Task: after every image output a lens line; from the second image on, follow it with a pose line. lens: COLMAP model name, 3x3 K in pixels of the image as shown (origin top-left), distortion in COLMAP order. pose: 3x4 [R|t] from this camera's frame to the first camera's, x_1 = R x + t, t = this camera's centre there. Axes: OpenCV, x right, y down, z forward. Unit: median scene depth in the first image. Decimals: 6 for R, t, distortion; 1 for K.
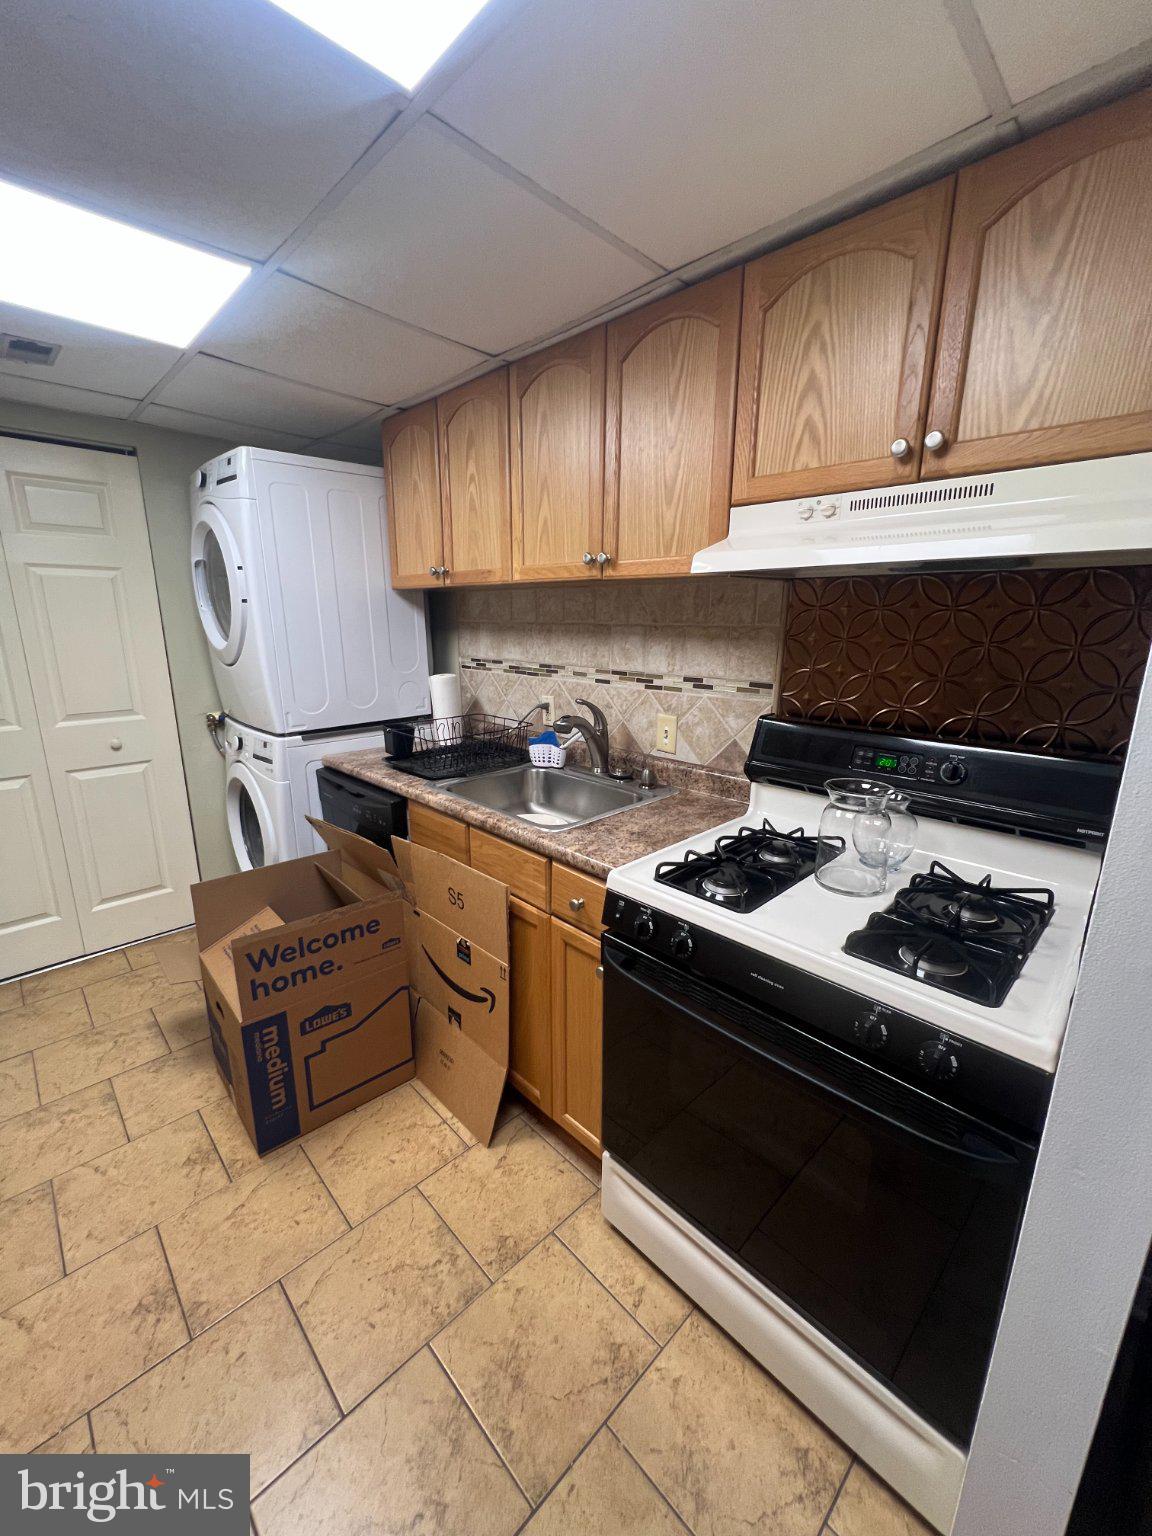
lens RADIAL K [[617.1, 0, 579.2], [0, 617.1, 764.5], [0, 0, 1]] dist [-0.001528, 0.000276]
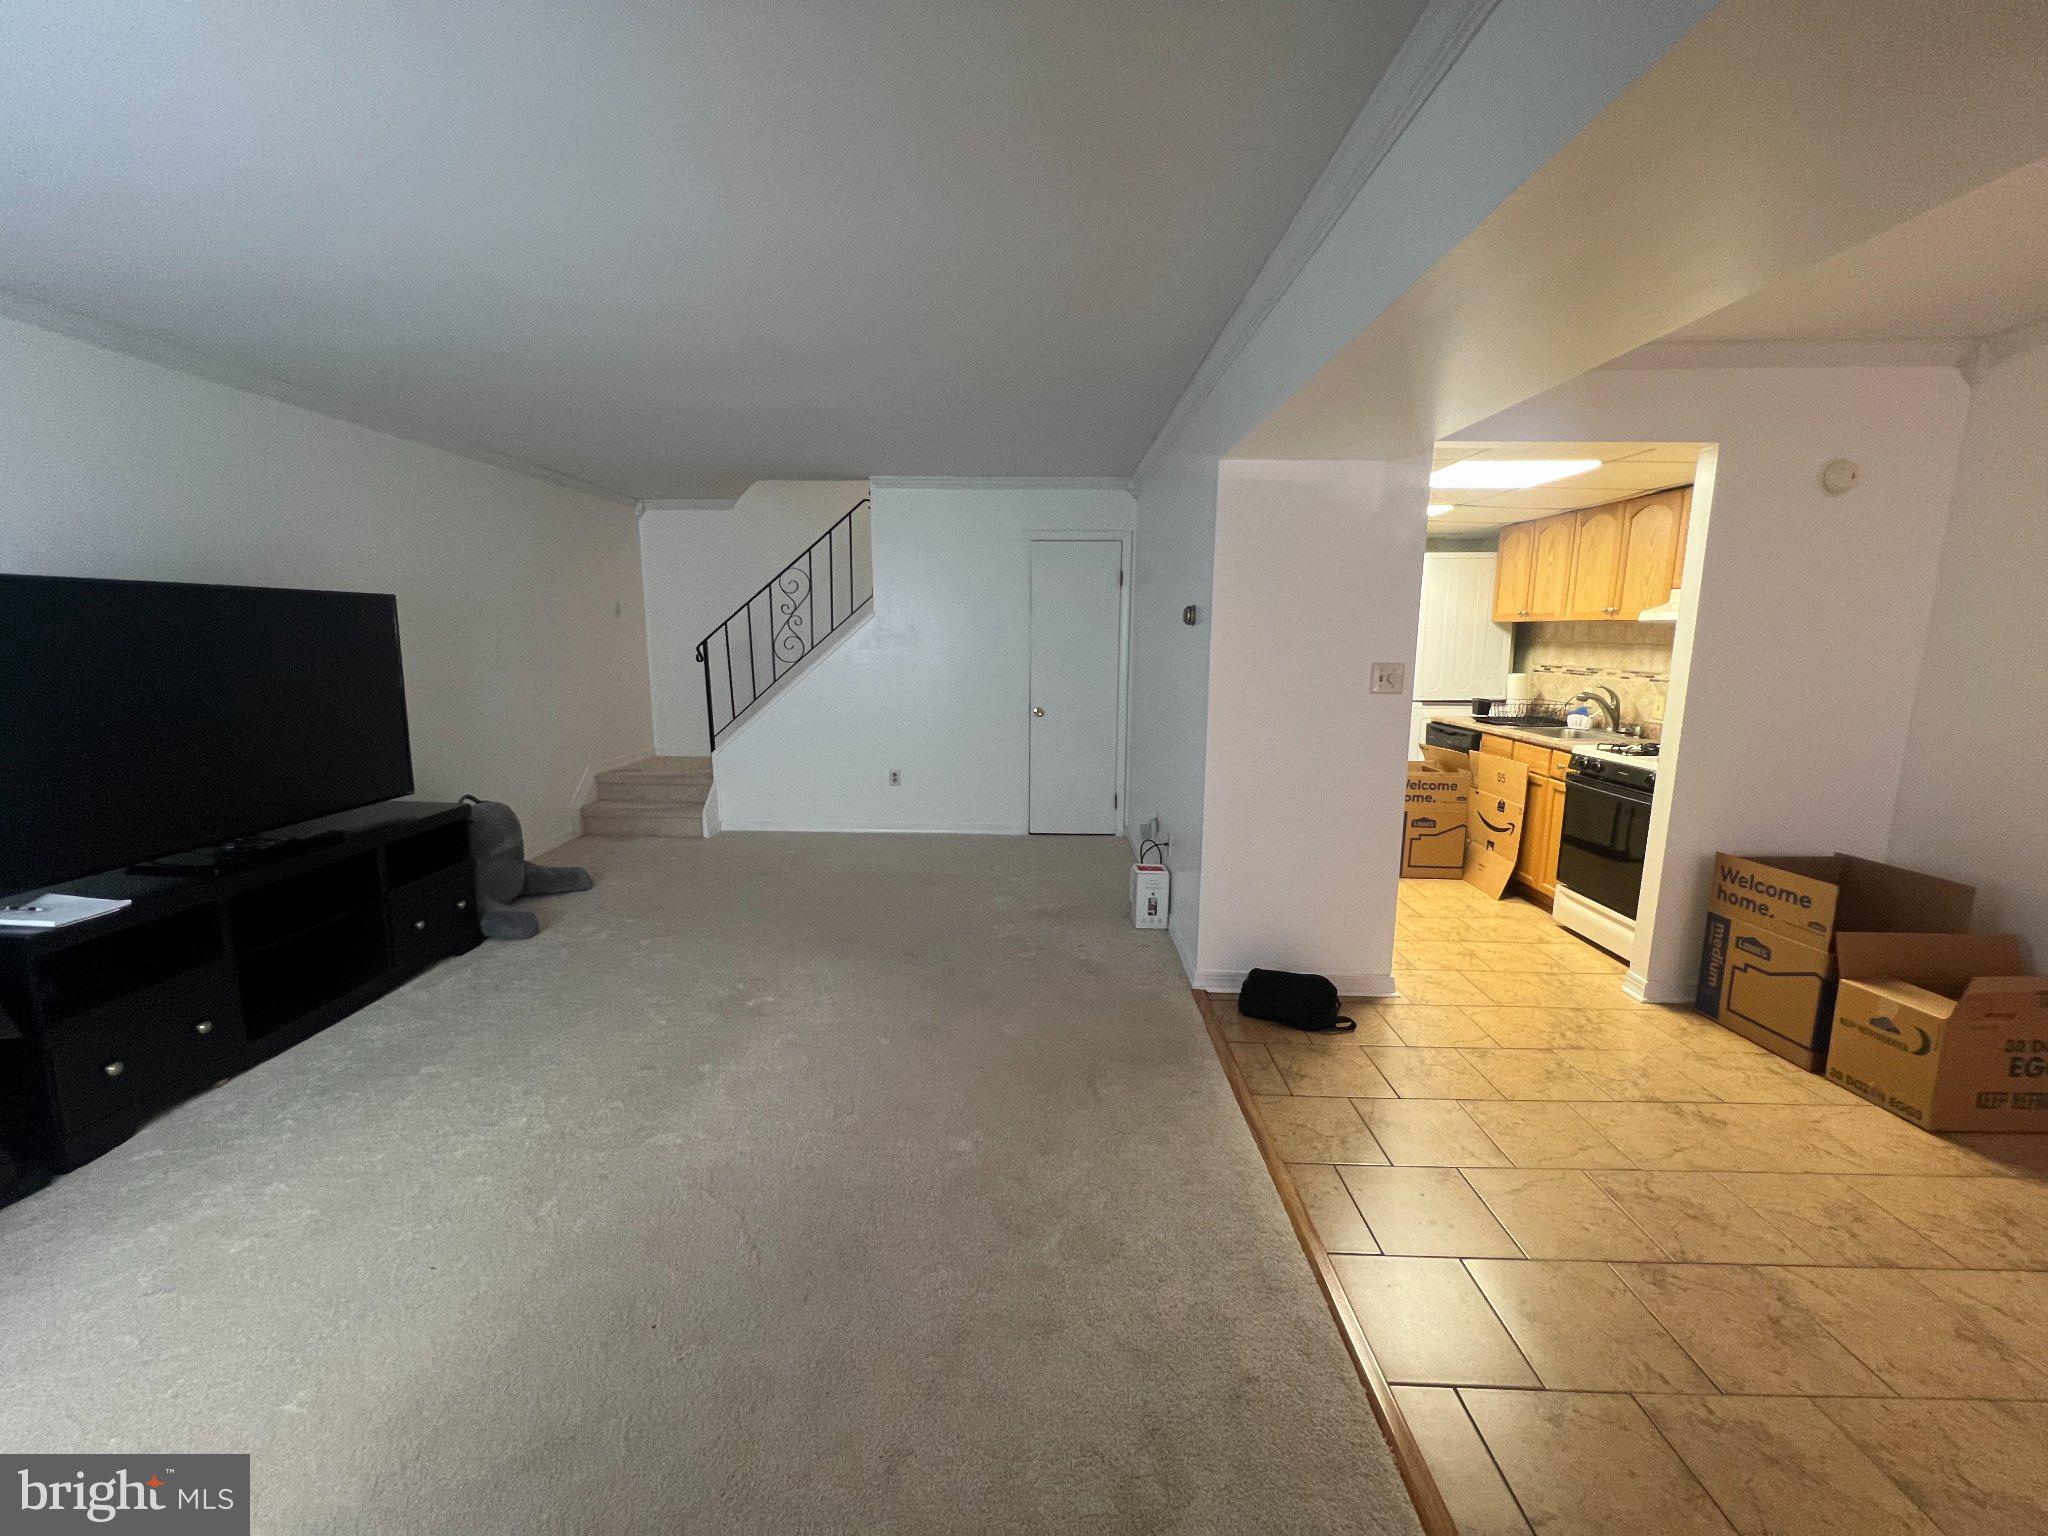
lens RADIAL K [[818.2, 0, 1020.6], [0, 818.2, 763.0], [0, 0, 1]] dist [-0.002349, 0.000230]
pose [[0.700203, 0.114848, -0.704646, 0.553777], [-0.171620, 0.985113, -0.009978, 0.452431], [0.693010, 0.127918, 0.709489, -1.904014]]
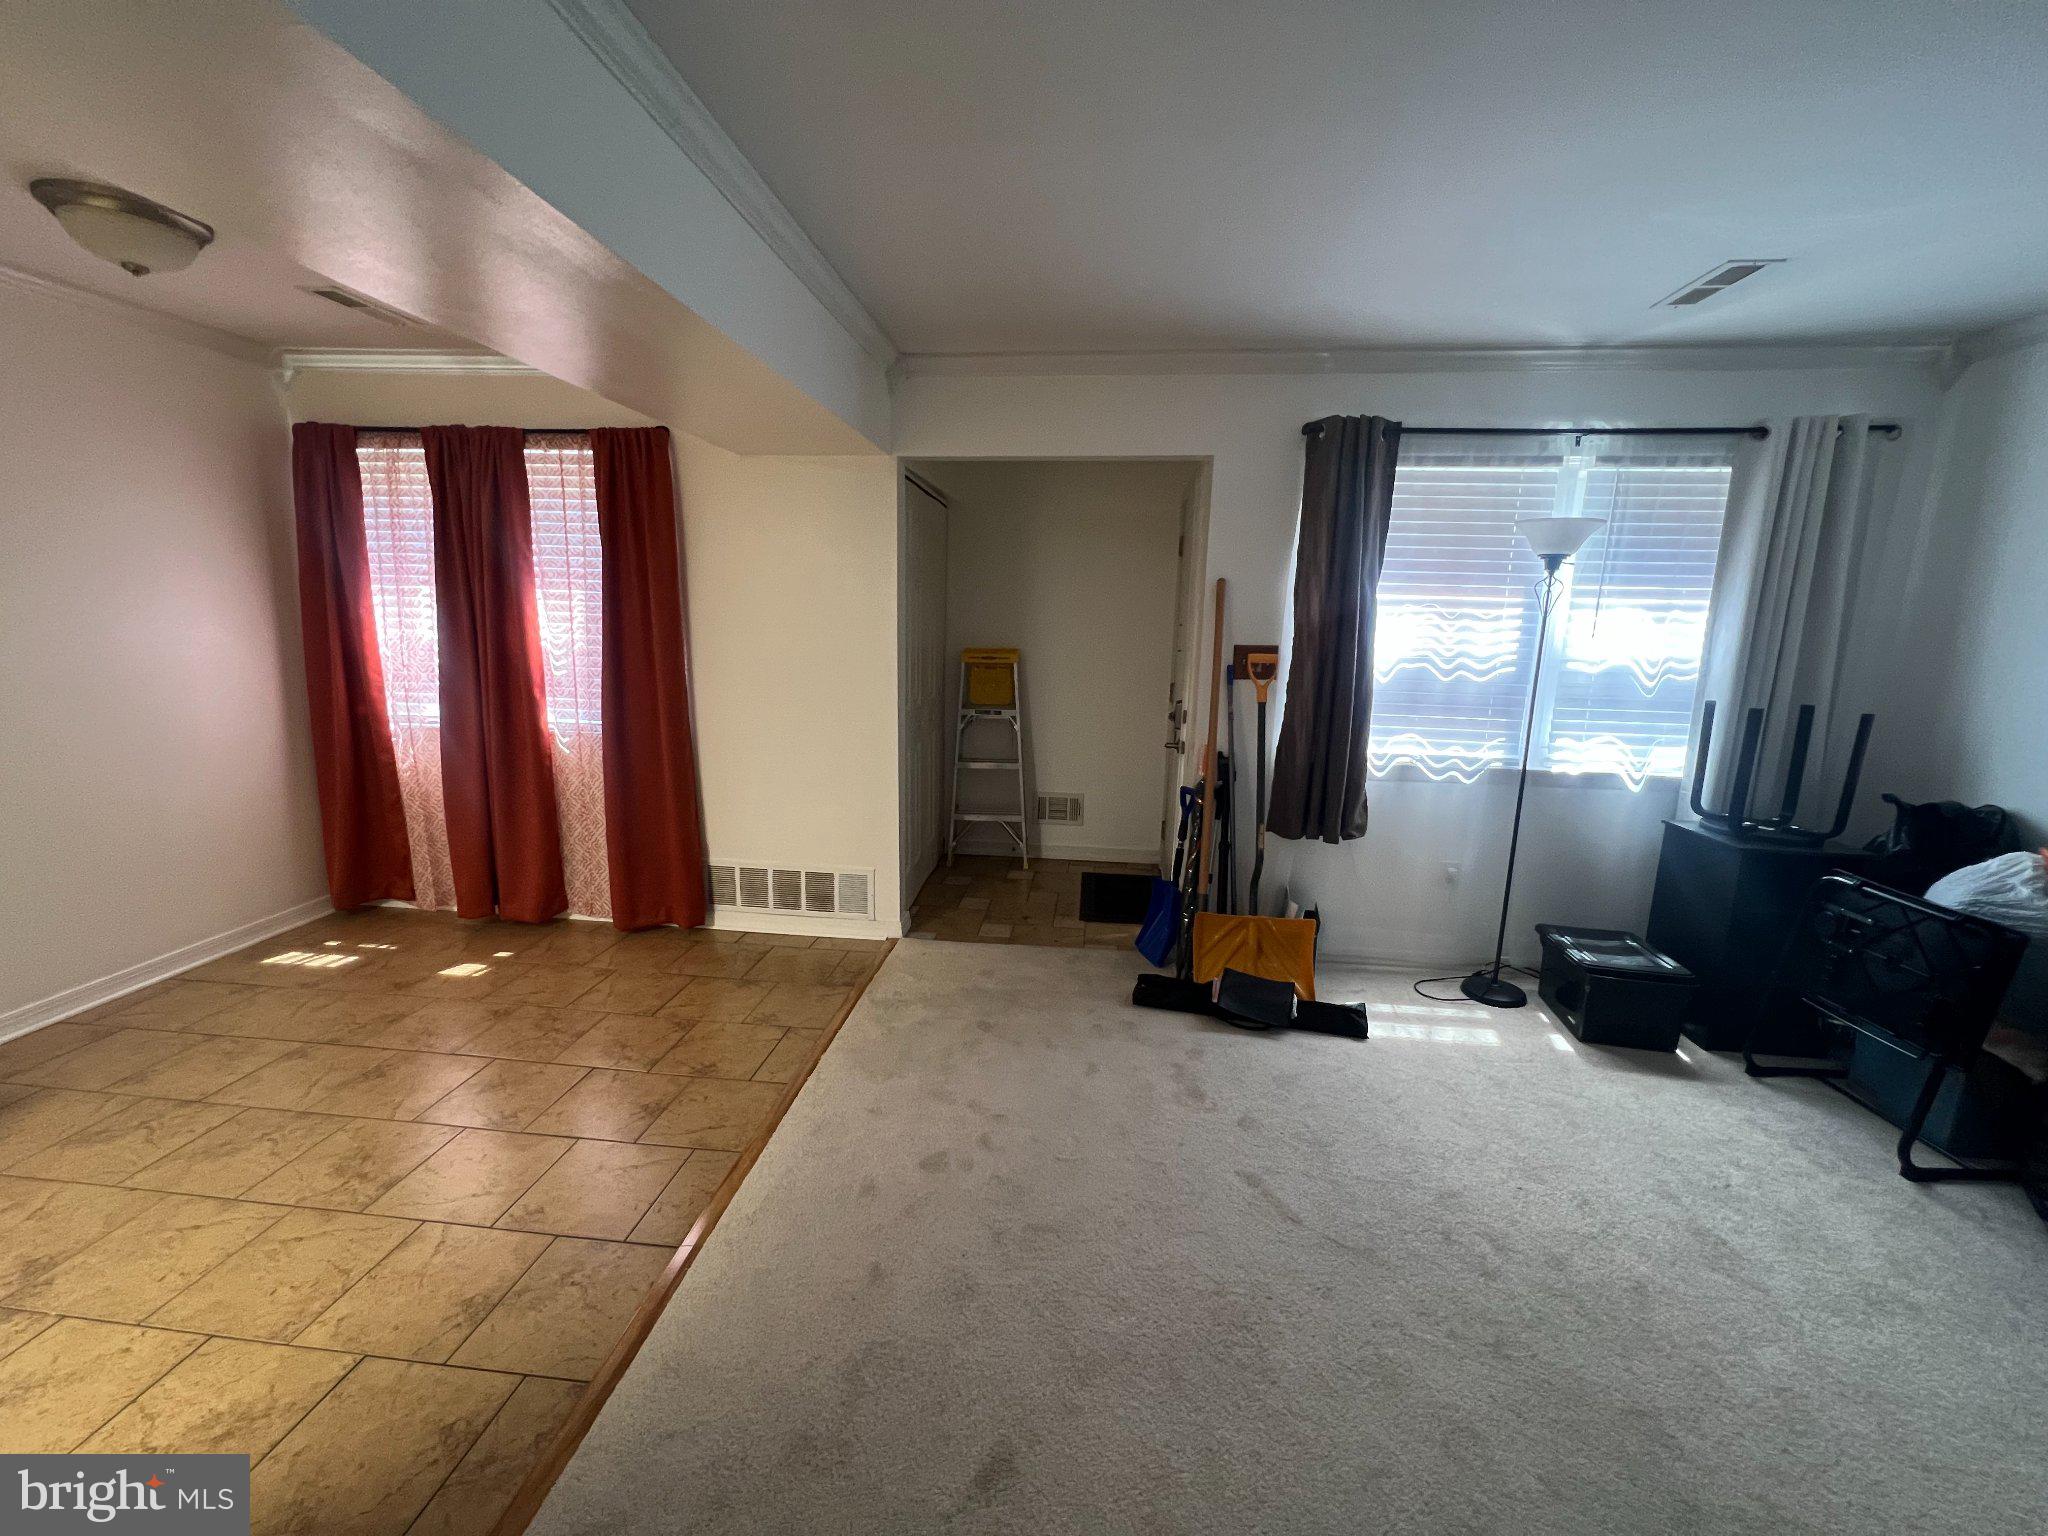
lens RADIAL K [[818.2, 0, 1020.6], [0, 818.2, 763.0], [0, 0, 1]] dist [-0.002349, 0.000230]
pose [[-0.637554, -0.159844, 0.753641, -0.952344], [0.155552, 0.931383, 0.329133, 0.116789], [-0.754539, 0.327071, -0.568943, -0.588838]]
